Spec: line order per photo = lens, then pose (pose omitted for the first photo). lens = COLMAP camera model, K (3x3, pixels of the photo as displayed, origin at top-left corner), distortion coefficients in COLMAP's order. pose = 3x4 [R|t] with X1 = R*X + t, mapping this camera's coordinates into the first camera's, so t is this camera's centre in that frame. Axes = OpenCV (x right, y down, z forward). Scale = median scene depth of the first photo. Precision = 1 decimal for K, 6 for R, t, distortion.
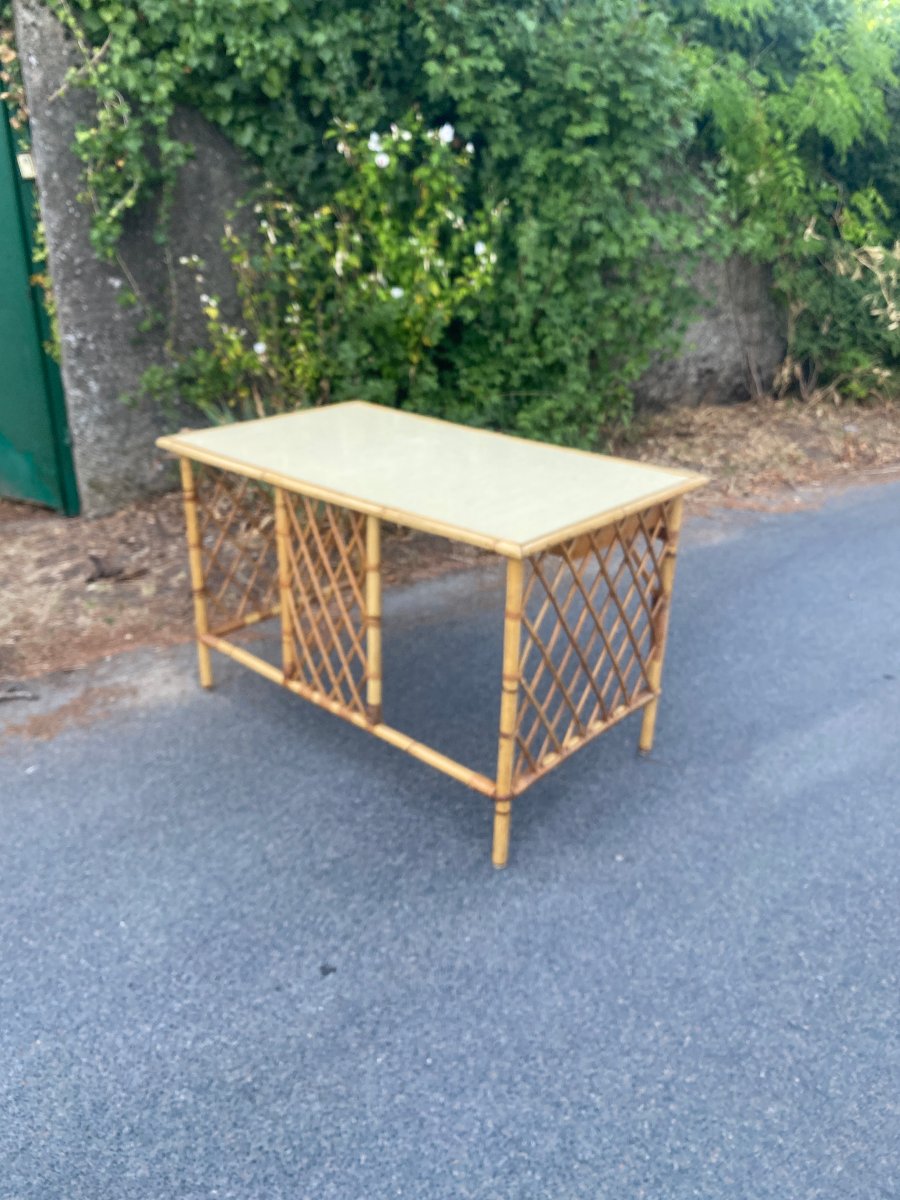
lens RADIAL K [[936.8, 0, 443.2], [0, 936.8, 596.6], [0, 0, 1]] dist [0.000167, -0.006730]
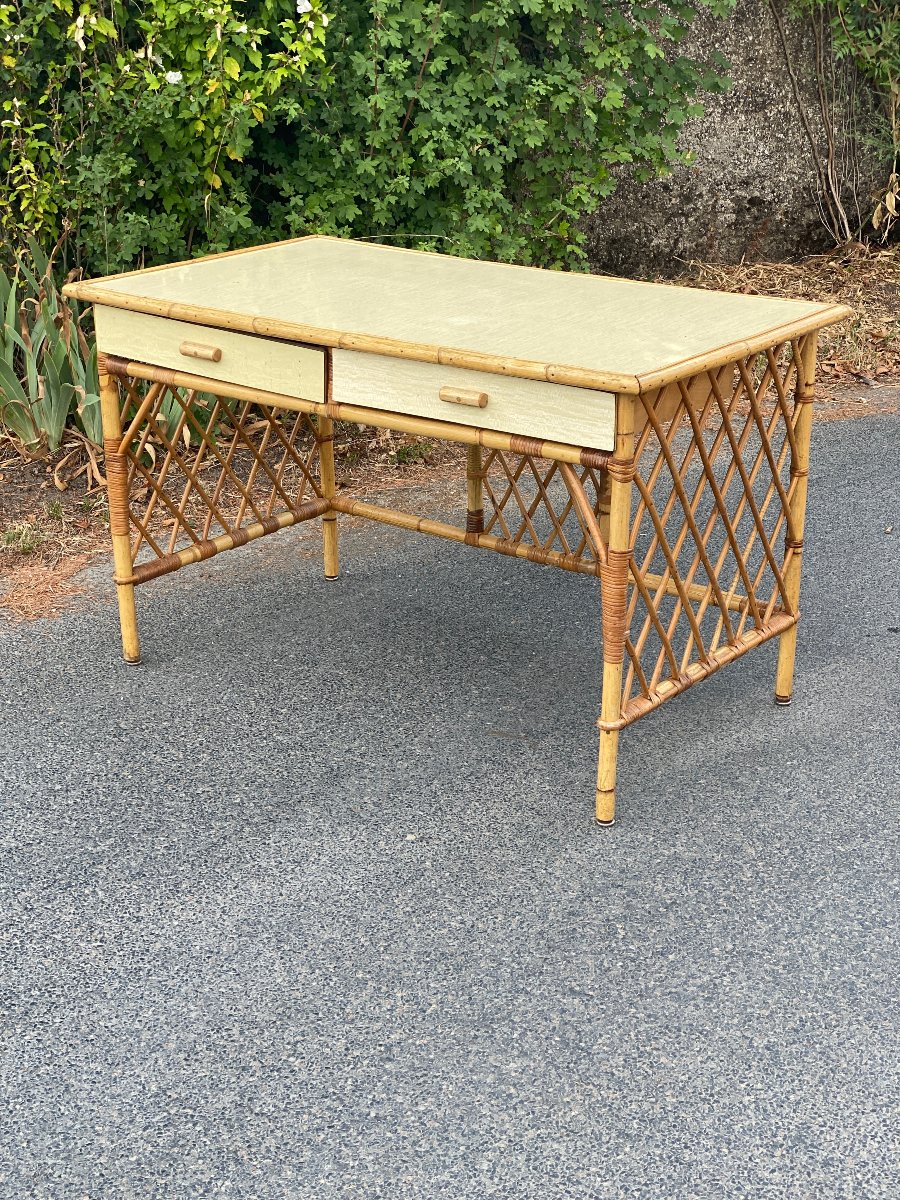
lens RADIAL K [[1850.2, 0, 453.0], [0, 1850.2, 586.3], [0, 0, 1]] dist [0.178935, -0.521458]
pose [[0.999723, -0.023337, 0.003018, 0.124326], [0.023468, 0.998201, -0.055181, 0.093522], [-0.001724, 0.055237, 0.998472, -0.246164]]
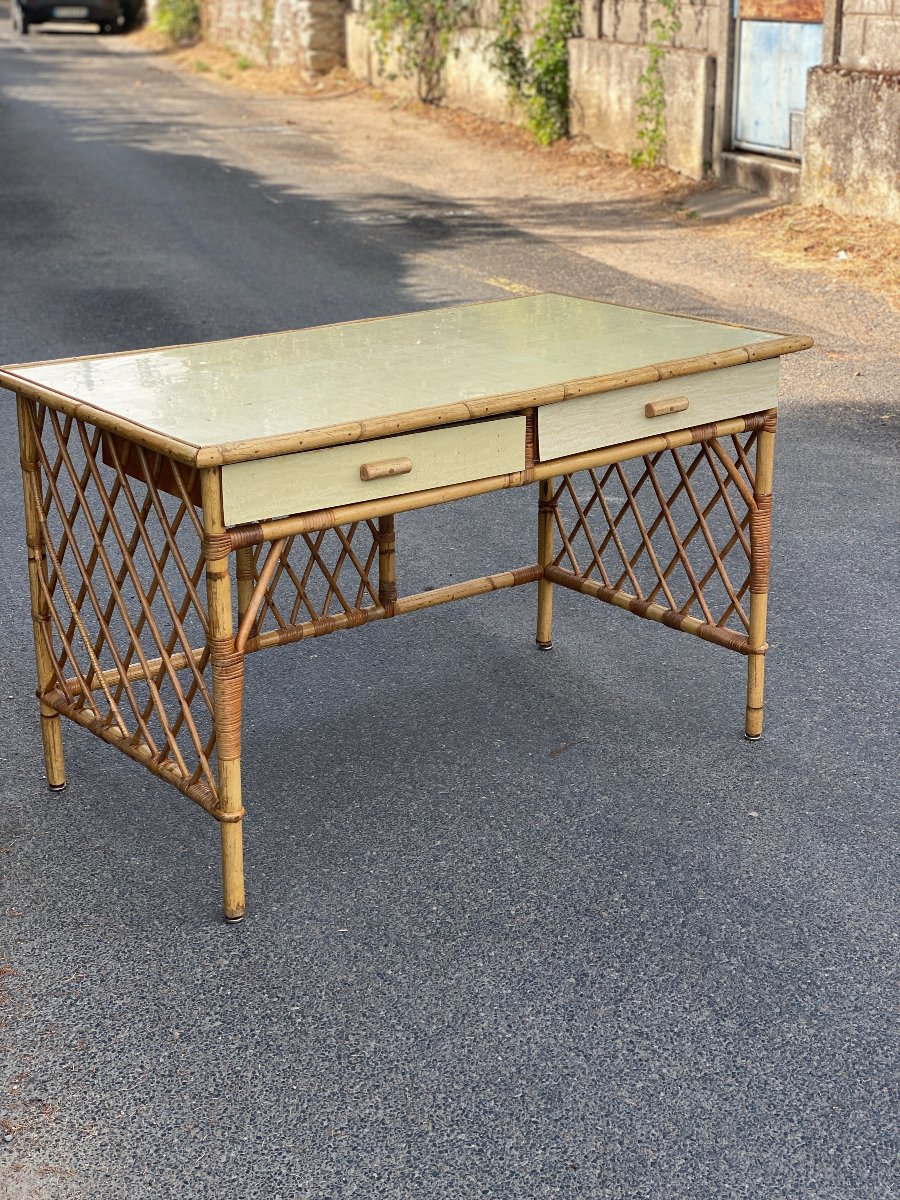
lens RADIAL K [[1779.8, 0, 494.1], [0, 1779.8, 599.2], [0, 0, 1]] dist [0.046824, 0.026226]
pose [[0.248857, -0.341963, 0.906163, -0.634258], [0.396831, 0.889461, 0.226680, -0.164273], [-0.883513, 0.303182, 0.357050, 0.346447]]
